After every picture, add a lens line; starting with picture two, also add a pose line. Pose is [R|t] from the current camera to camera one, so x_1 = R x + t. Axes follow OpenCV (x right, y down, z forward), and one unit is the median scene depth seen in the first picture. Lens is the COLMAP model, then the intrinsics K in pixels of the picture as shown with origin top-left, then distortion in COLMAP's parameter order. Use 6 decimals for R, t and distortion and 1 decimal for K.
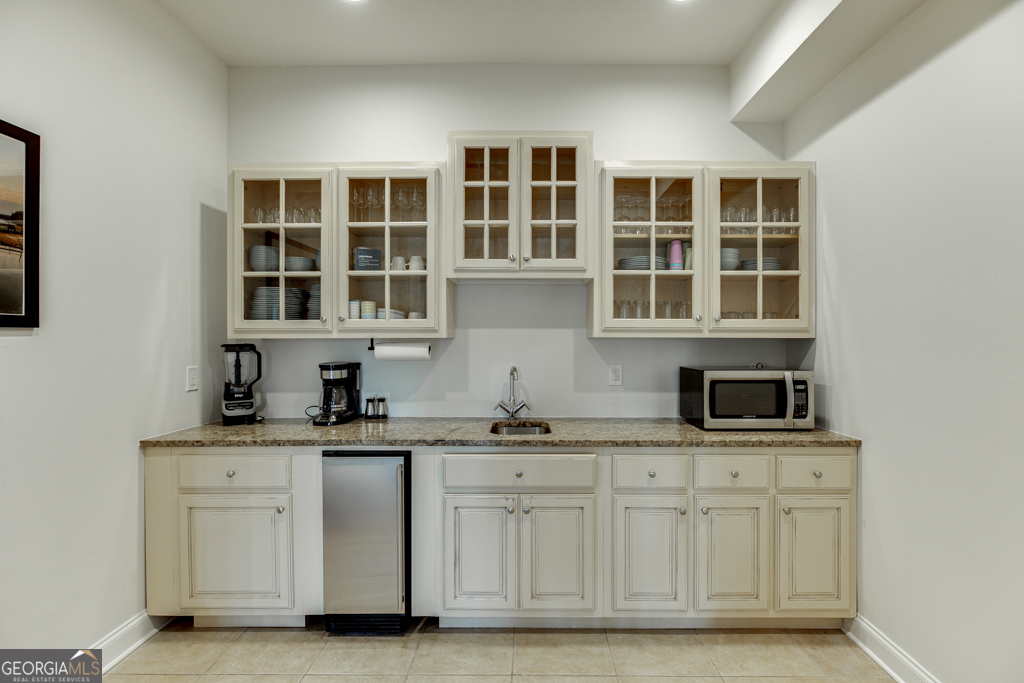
lens RADIAL K [[468.8, 0, 516.9], [0, 468.8, 342.9], [0, 0, 1]] dist [-0.004726, -0.000129]
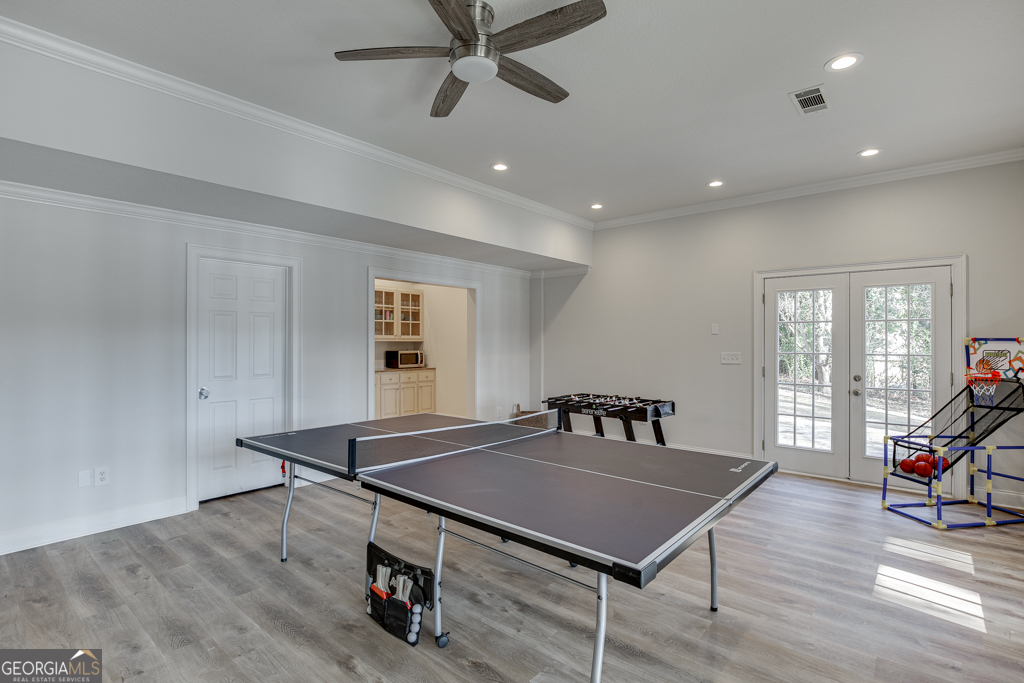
lens RADIAL K [[489.6, 0, 513.5], [0, 489.6, 342.5], [0, 0, 1]] dist [-0.017824, -0.000414]
pose [[0.648840, 0.002483, 0.760920, -1.691908], [0.003120, 0.999978, -0.005923, 0.021118], [-0.760918, 0.006217, 0.648818, -1.861747]]
